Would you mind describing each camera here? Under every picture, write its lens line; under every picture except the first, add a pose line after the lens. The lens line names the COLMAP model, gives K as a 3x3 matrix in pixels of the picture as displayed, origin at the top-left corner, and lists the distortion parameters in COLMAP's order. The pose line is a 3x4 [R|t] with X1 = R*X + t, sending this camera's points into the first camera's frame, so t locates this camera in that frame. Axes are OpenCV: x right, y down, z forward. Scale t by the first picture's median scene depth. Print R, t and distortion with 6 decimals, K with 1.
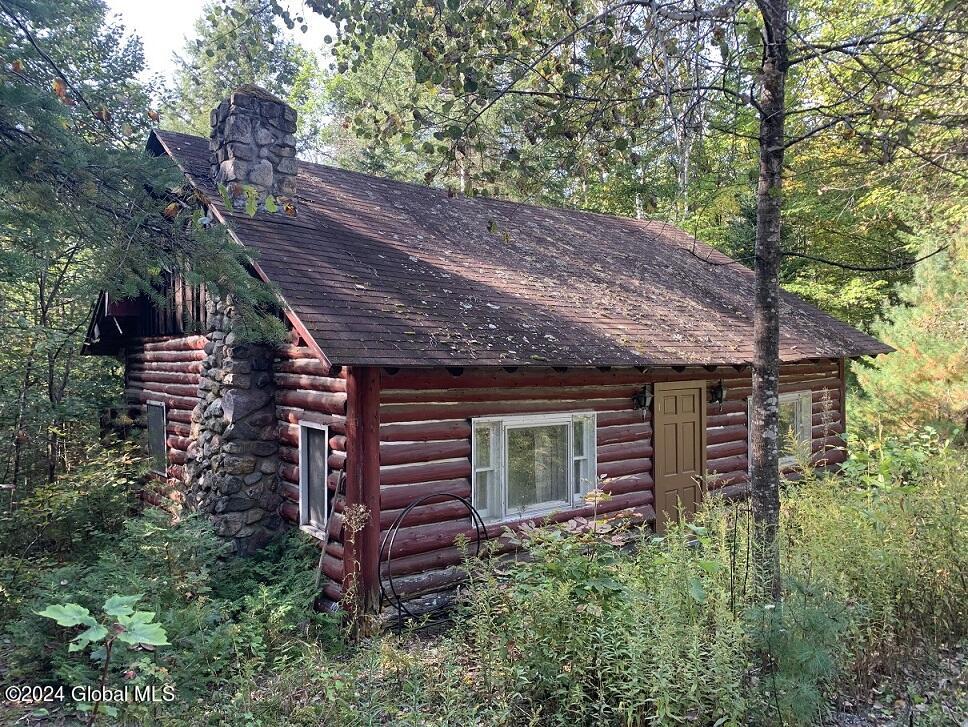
lens RADIAL K [[740.4, 0, 484.0], [0, 740.4, 363.5], [0, 0, 1]] dist [0.002460, 0.000459]
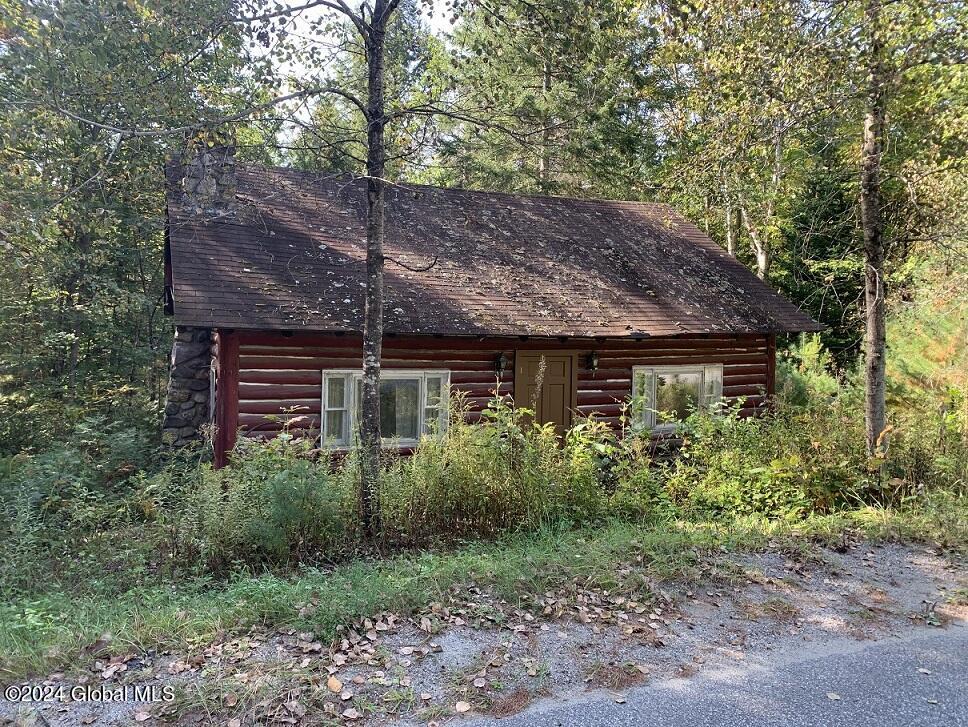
lens RADIAL K [[740.4, 0, 484.0], [0, 740.4, 363.5], [0, 0, 1]] dist [0.002460, 0.000459]
pose [[0.960800, 0.040808, -0.274223, 0.606029], [-0.028856, 0.998455, 0.047480, -0.008484], [0.275737, -0.037706, 0.960493, -0.197724]]
